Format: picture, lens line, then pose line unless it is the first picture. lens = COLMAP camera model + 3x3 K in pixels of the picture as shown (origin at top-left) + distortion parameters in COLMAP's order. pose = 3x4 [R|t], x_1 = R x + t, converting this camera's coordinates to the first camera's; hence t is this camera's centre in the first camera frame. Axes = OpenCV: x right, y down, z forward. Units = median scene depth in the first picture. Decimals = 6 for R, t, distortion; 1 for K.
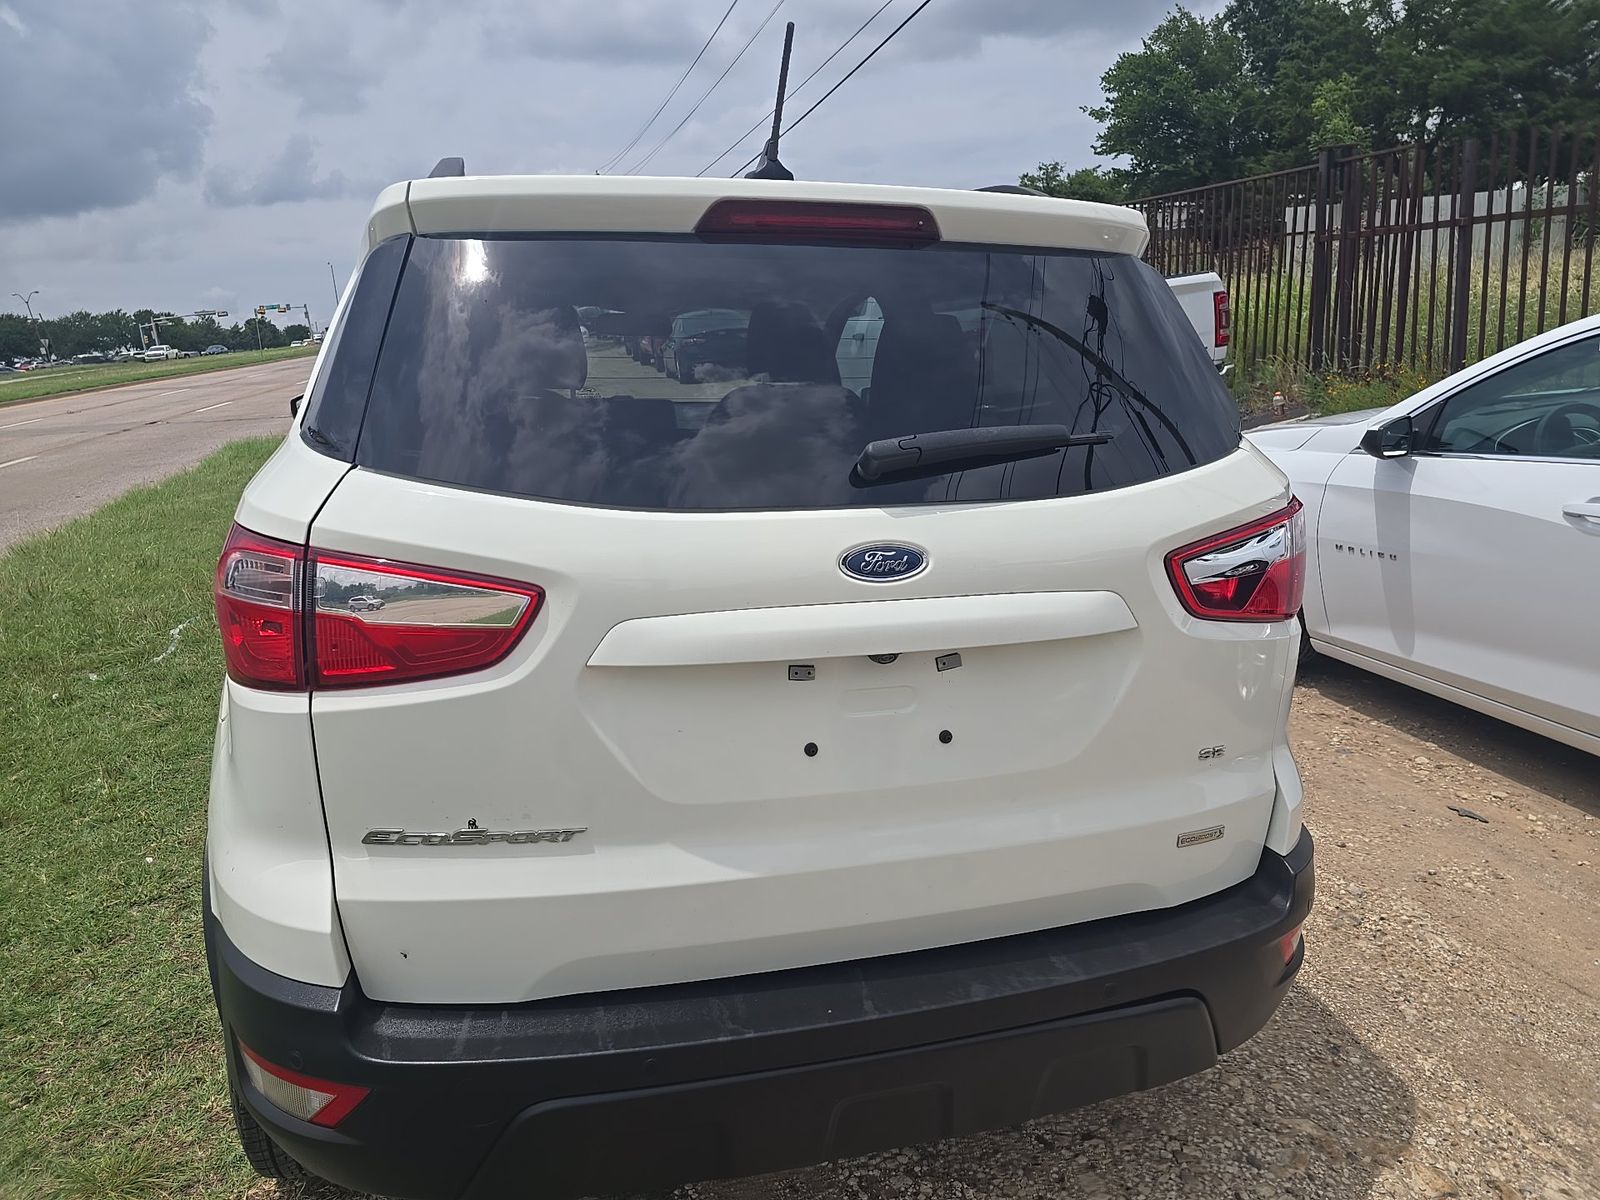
lens RADIAL K [[1086.0, 0, 798.1], [0, 1086.0, 598.8], [0, 0, 1]] dist [0.031101, -0.019613]
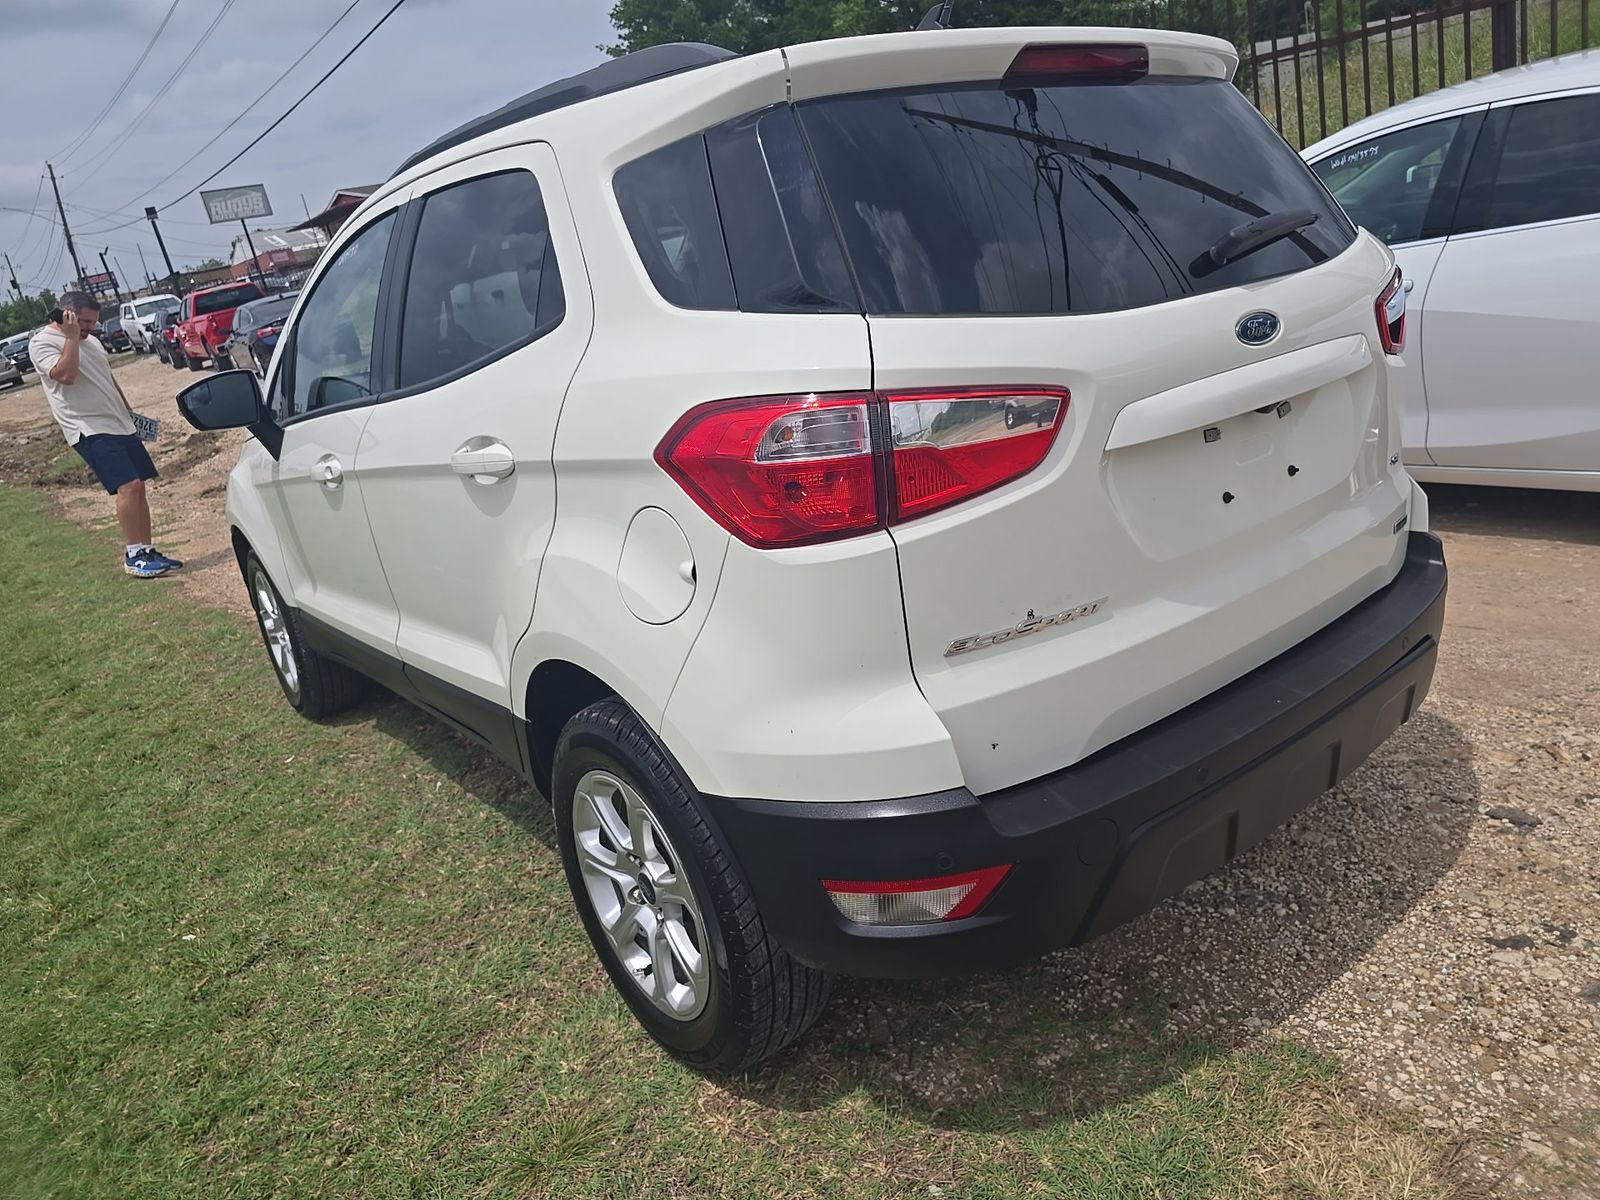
lens RADIAL K [[1086.0, 0, 798.9], [0, 1086.0, 612.1], [0, 0, 1]] dist [0.031101, -0.019613]
pose [[0.912468, -0.243097, 0.329098, -0.626741], [0.226215, 0.969976, 0.089288, 0.035143], [-0.340923, -0.007025, 0.940065, 0.018579]]
